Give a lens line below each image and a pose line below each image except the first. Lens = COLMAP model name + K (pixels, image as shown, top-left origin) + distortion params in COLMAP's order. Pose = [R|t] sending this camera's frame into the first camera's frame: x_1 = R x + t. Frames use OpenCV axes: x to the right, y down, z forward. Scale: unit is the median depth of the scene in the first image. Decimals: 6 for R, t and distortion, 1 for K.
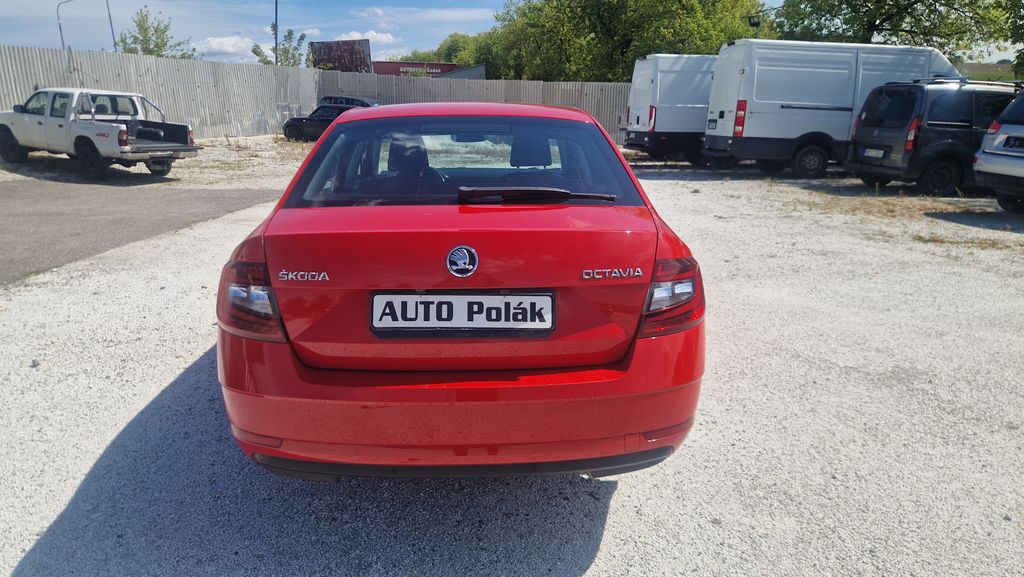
lens RADIAL K [[670.1, 0, 507.1], [0, 670.1, 287.6], [0, 0, 1]] dist [0.046037, -0.004376]
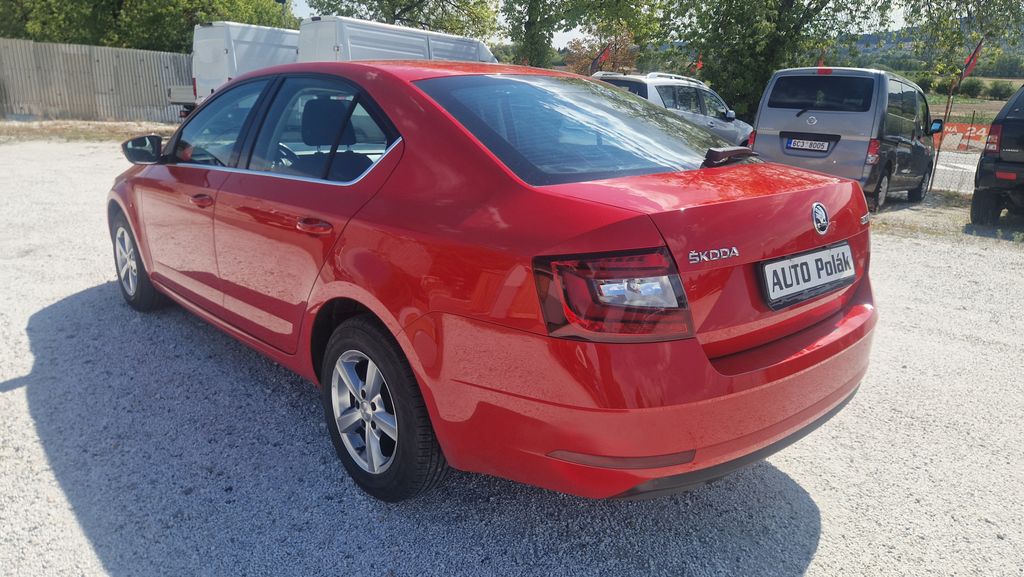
lens RADIAL K [[670.1, 0, 506.2], [0, 670.1, 297.9], [0, 0, 1]] dist [0.046037, -0.004376]
pose [[0.780367, -0.163174, 0.603657, -0.115734], [0.137400, 0.986506, 0.089039, -0.008439], [-0.610040, 0.013459, 0.792256, 0.054243]]
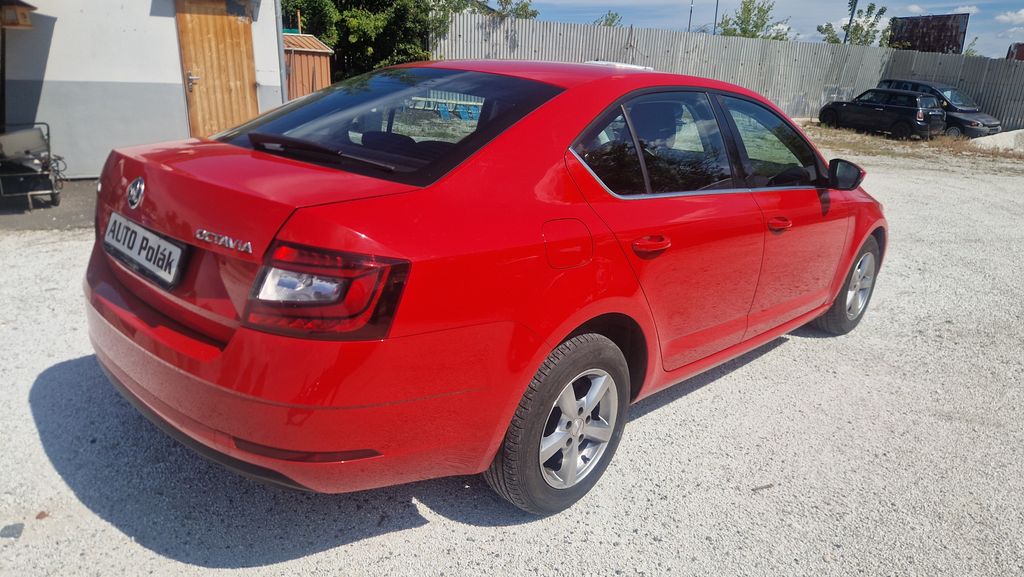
lens RADIAL K [[670.1, 0, 510.8], [0, 670.1, 289.7], [0, 0, 1]] dist [0.046037, -0.004376]
pose [[0.692099, 0.260063, -0.673325, 0.114903], [-0.242293, 0.962417, 0.122672, -0.017835], [0.679921, 0.078241, 0.729099, 0.071728]]
